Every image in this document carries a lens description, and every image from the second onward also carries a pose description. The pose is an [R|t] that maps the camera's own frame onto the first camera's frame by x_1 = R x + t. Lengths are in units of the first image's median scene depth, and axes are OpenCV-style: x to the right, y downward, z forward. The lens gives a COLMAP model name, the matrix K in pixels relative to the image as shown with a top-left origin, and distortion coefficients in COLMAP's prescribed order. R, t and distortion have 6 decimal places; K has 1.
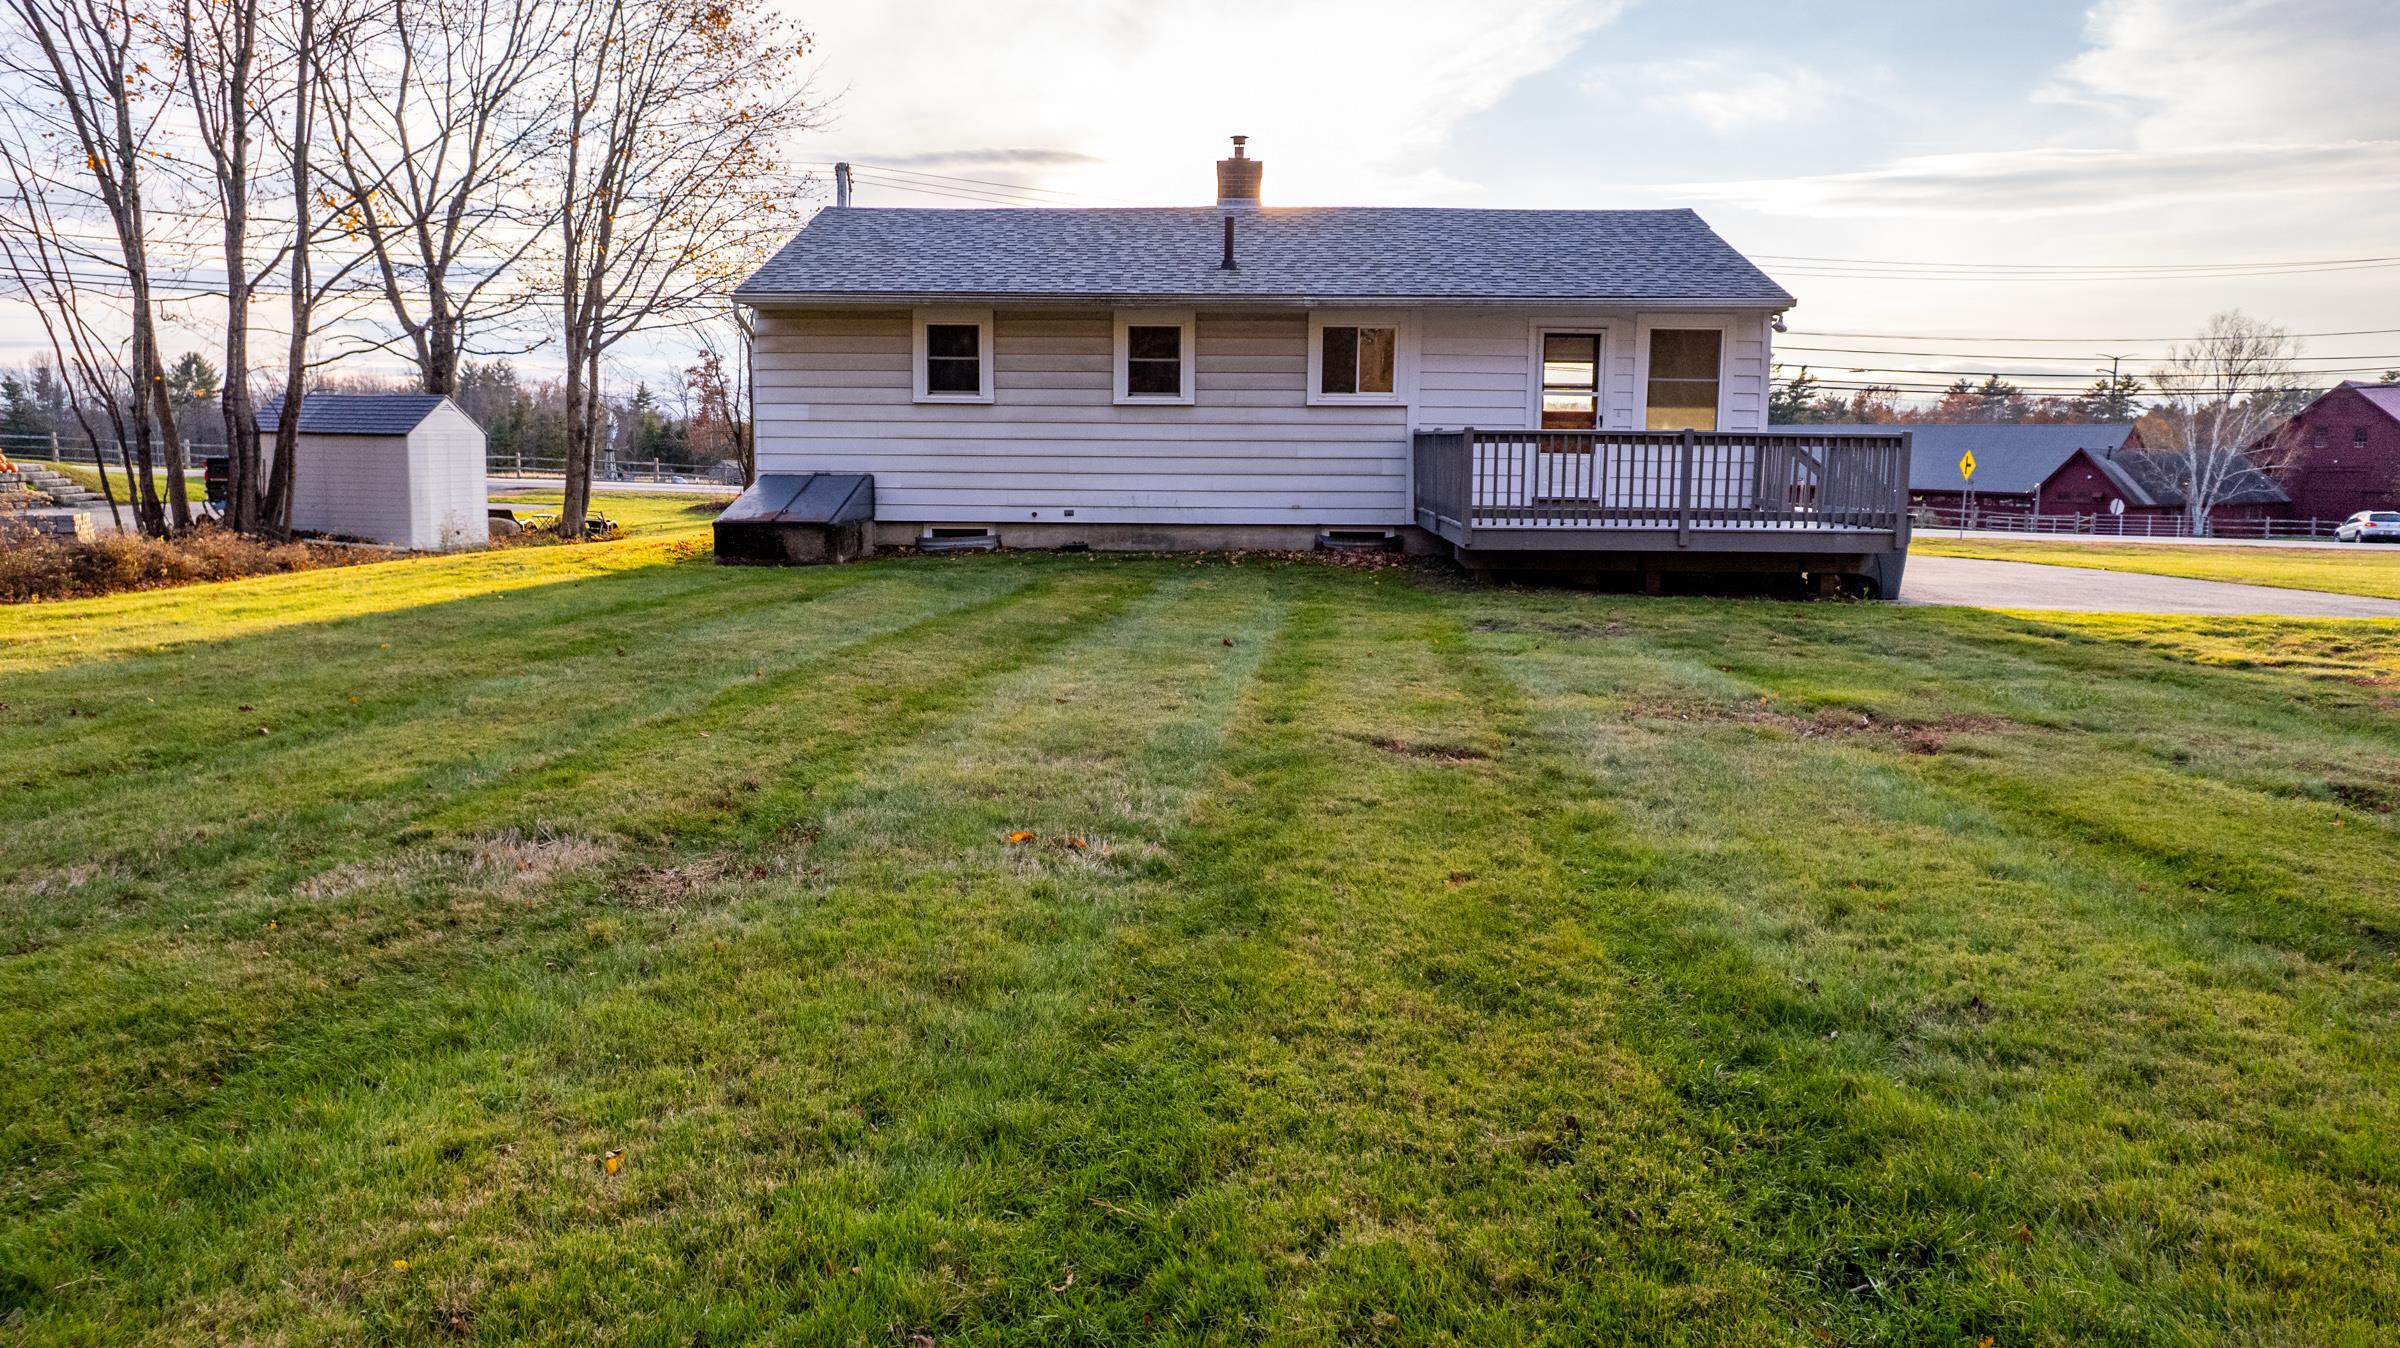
lens RADIAL K [[1553.8, 0, 1207.6], [0, 1553.8, 664.4], [0, 0, 1]] dist [-0.059318, 0.050666]
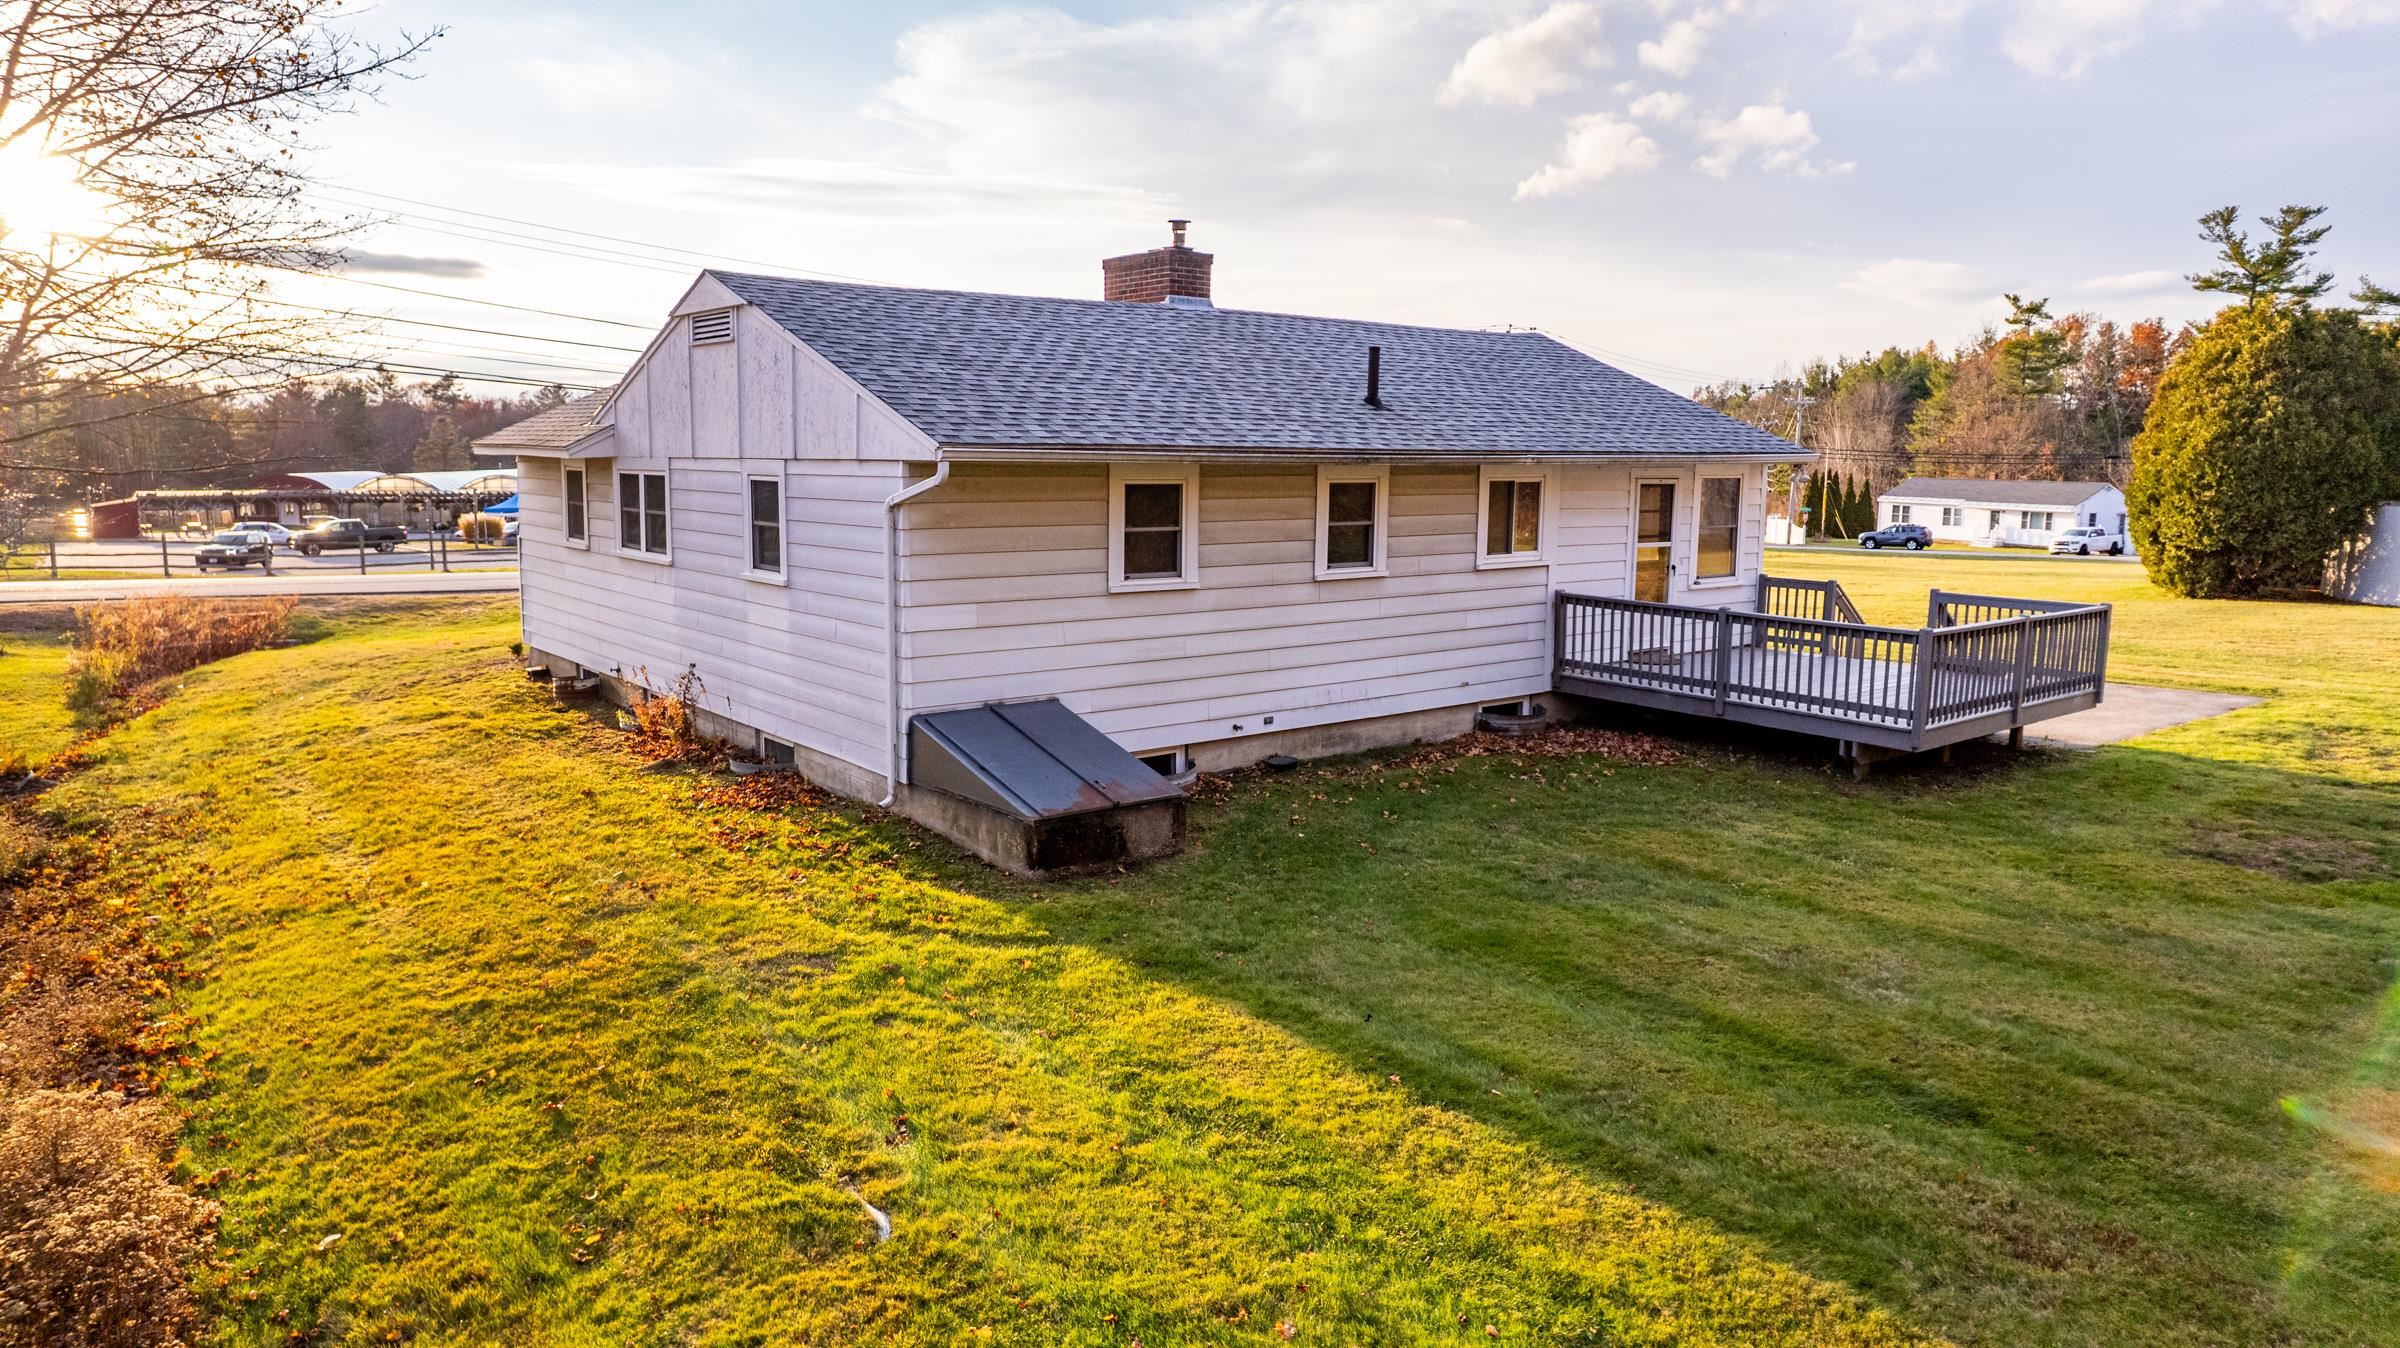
lens RADIAL K [[1553.8, 0, 1212.2], [0, 1553.8, 677.5], [0, 0, 1]] dist [-0.059318, 0.050666]
pose [[0.767083, -0.093917, 0.634637, -0.611681], [0.083018, 0.995441, 0.046966, -0.159860], [-0.636154, 0.016659, 0.771382, 0.419244]]
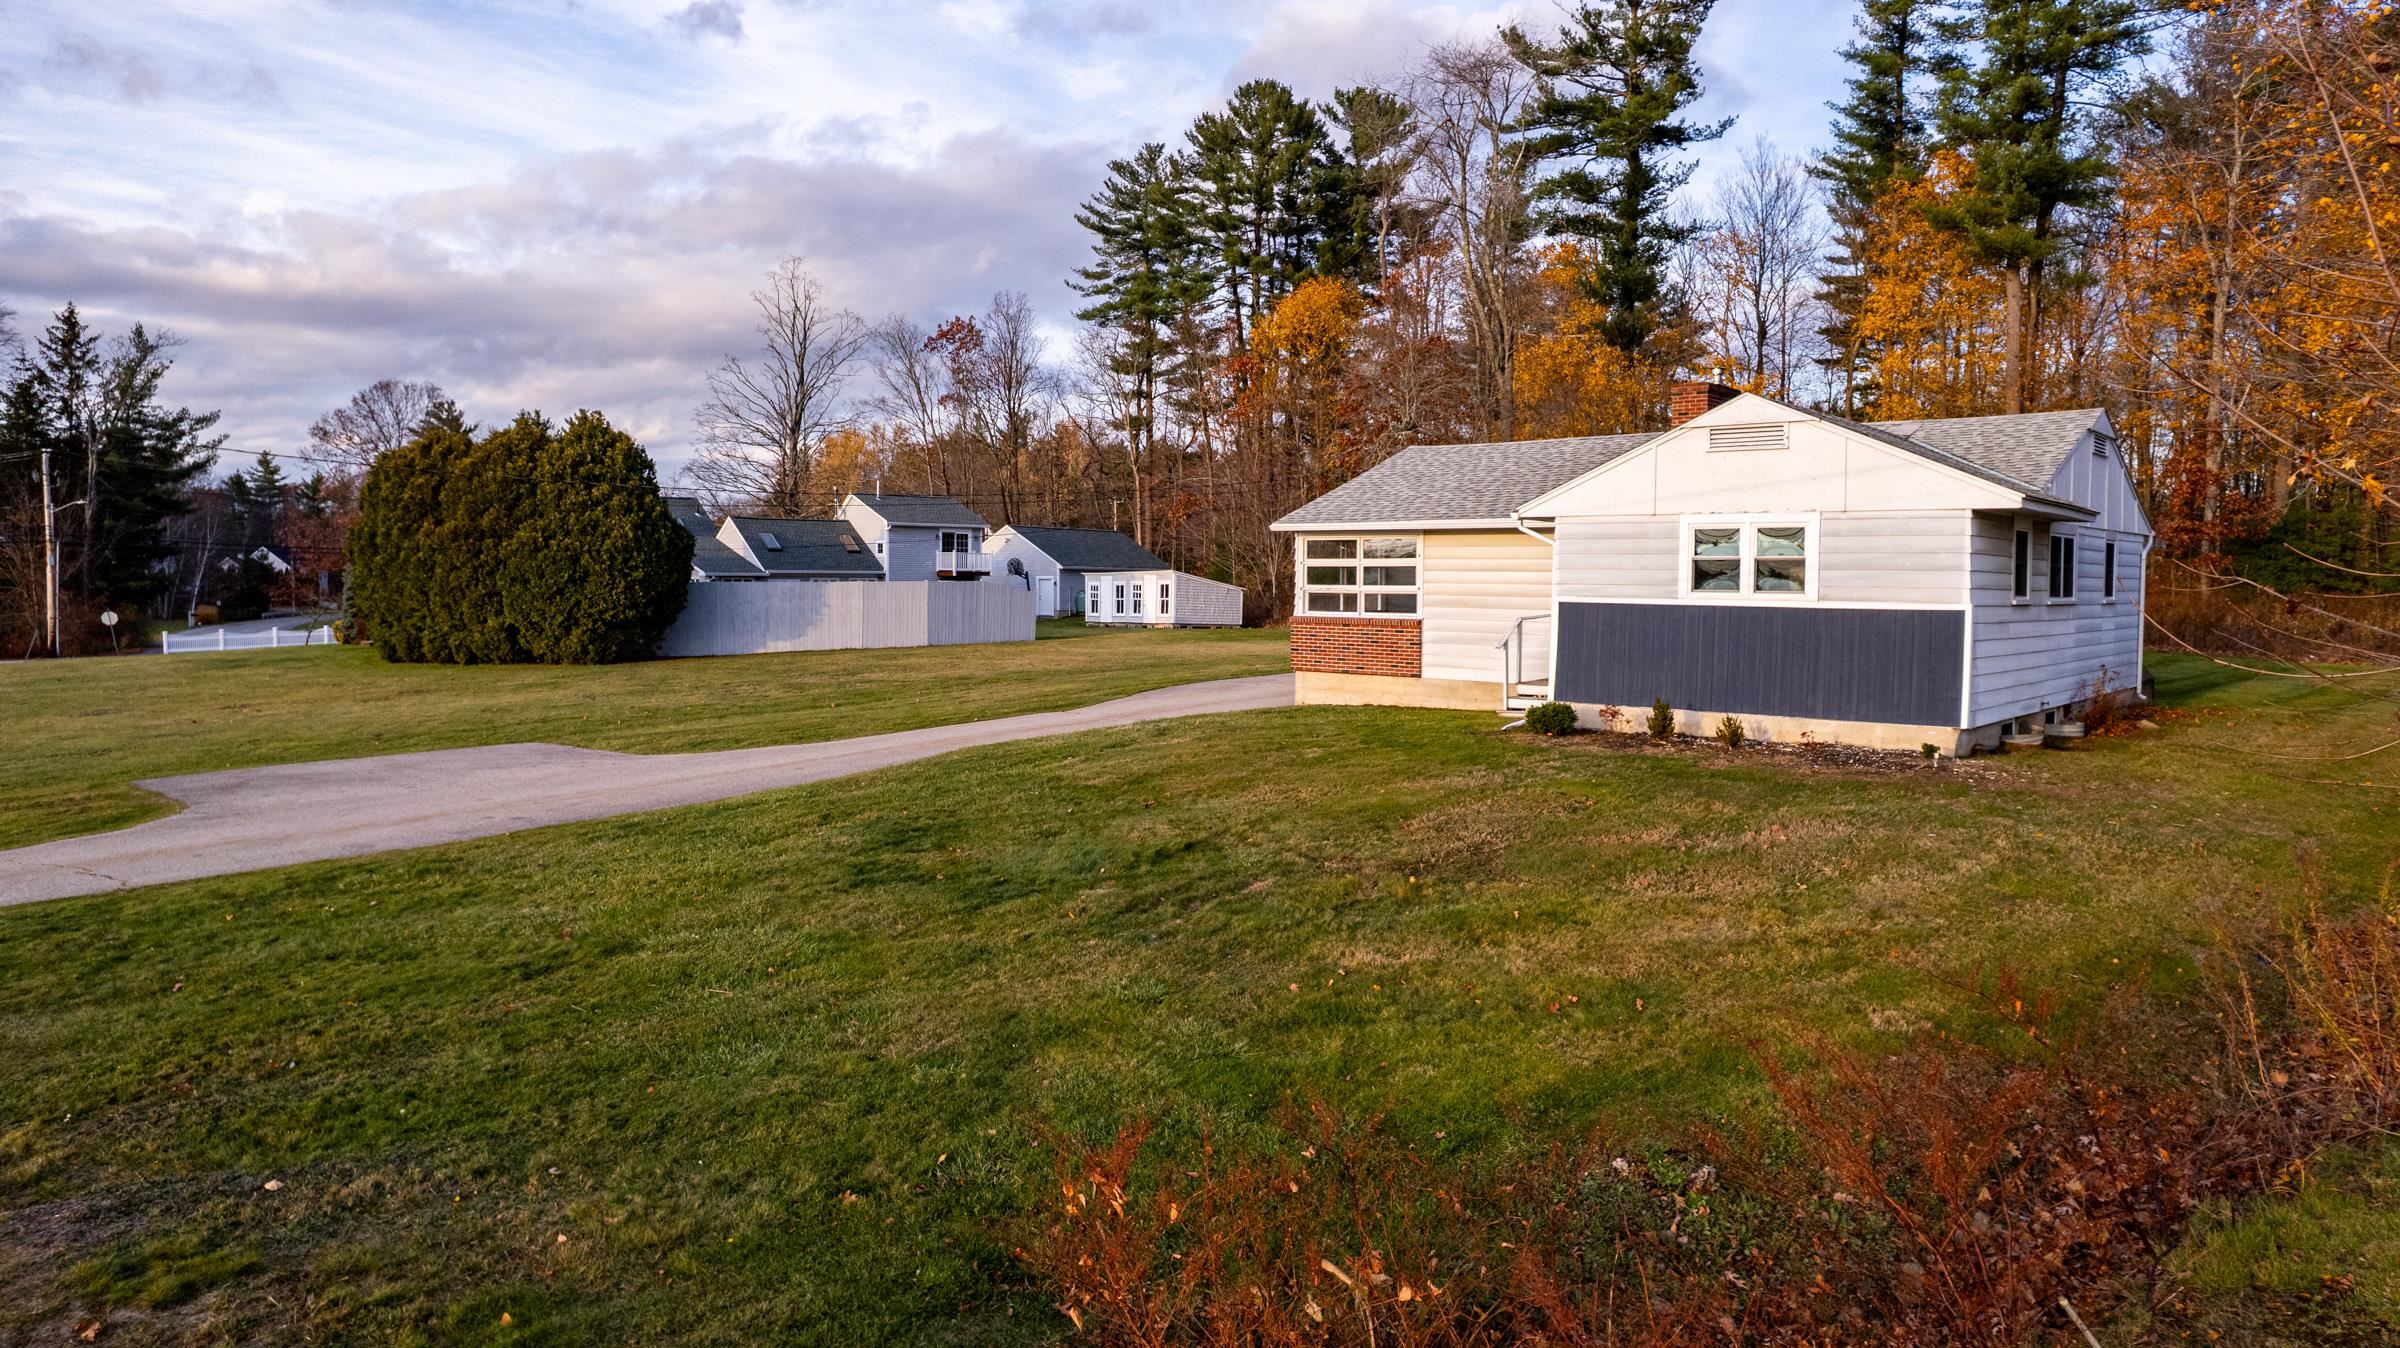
lens RADIAL K [[1553.8, 0, 1196.9], [0, 1553.8, 670.5], [0, 0, 1]] dist [-0.059318, 0.050666]
pose [[-0.756171, -0.049800, 0.652476, -0.551698], [0.077388, 0.983297, 0.164736, -0.402698], [-0.649782, 0.175062, -0.739687, 2.592514]]
